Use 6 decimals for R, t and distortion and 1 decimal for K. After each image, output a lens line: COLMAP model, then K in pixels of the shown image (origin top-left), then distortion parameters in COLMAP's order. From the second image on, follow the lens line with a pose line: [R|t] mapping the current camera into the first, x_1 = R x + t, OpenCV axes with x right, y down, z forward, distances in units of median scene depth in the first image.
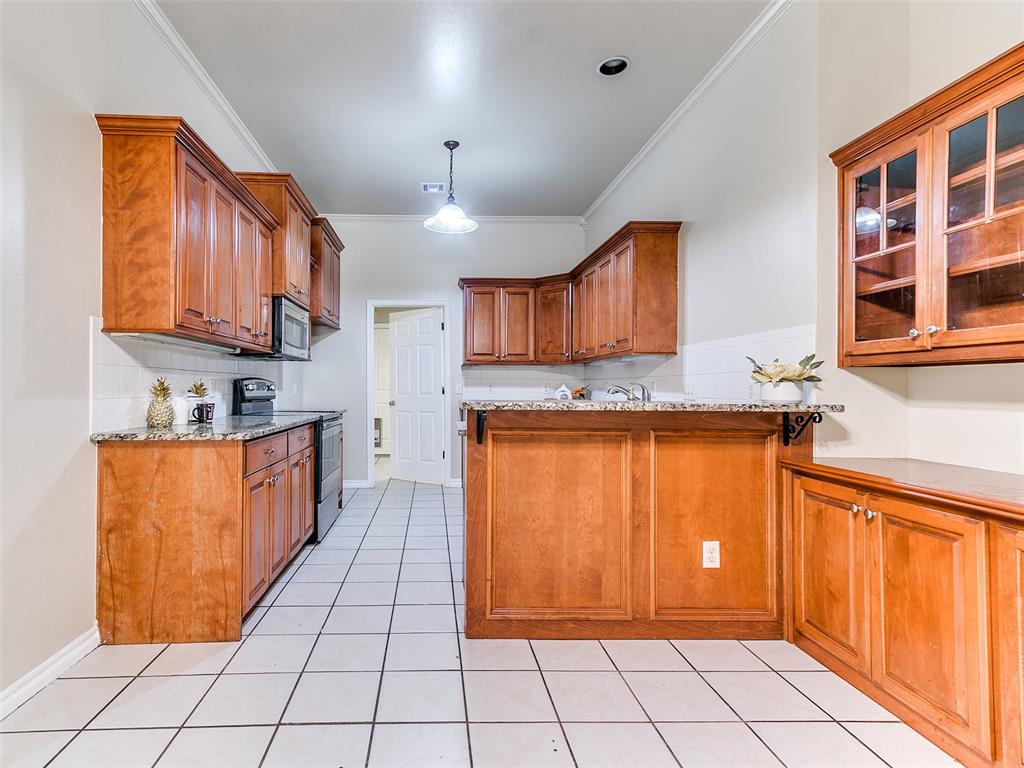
lens RADIAL K [[564.5, 0, 445.9], [0, 564.5, 391.2], [0, 0, 1]] dist [0.024835, -0.001363]
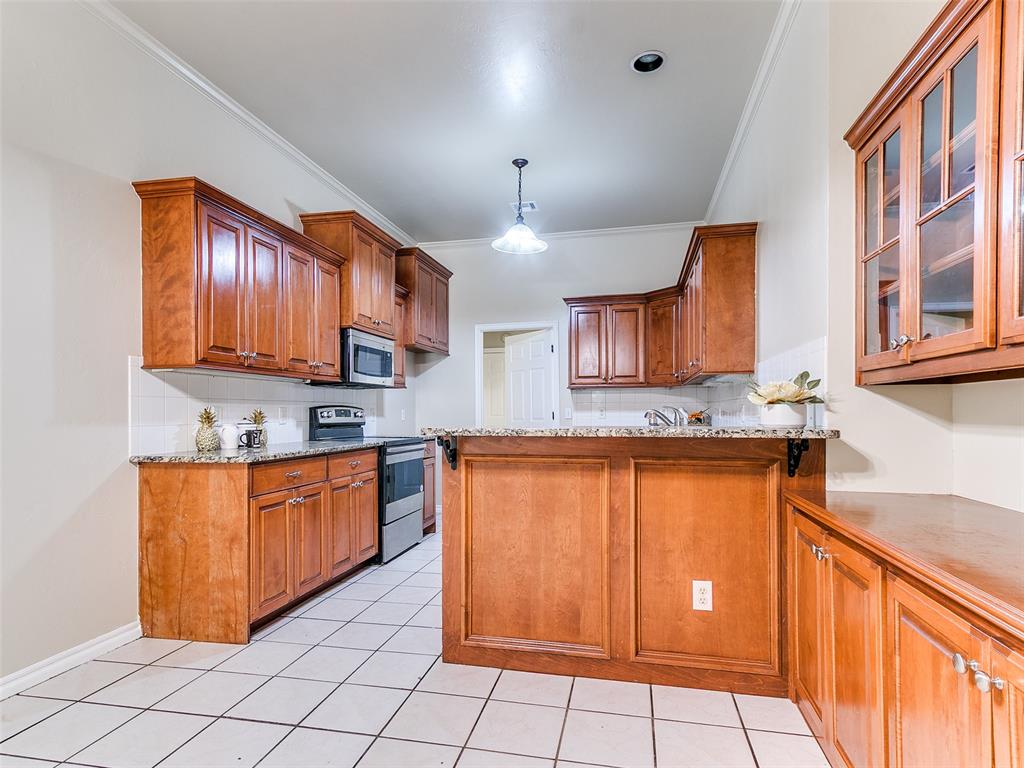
lens RADIAL K [[590.1, 0, 489.0], [0, 590.1, 417.4], [0, 0, 1]] dist [0.023821, 0.000227]
pose [[0.967809, -0.007502, -0.251572, 0.379800], [0.008068, 0.999967, 0.001220, -0.000223], [0.251555, -0.003210, 0.967838, 0.001236]]
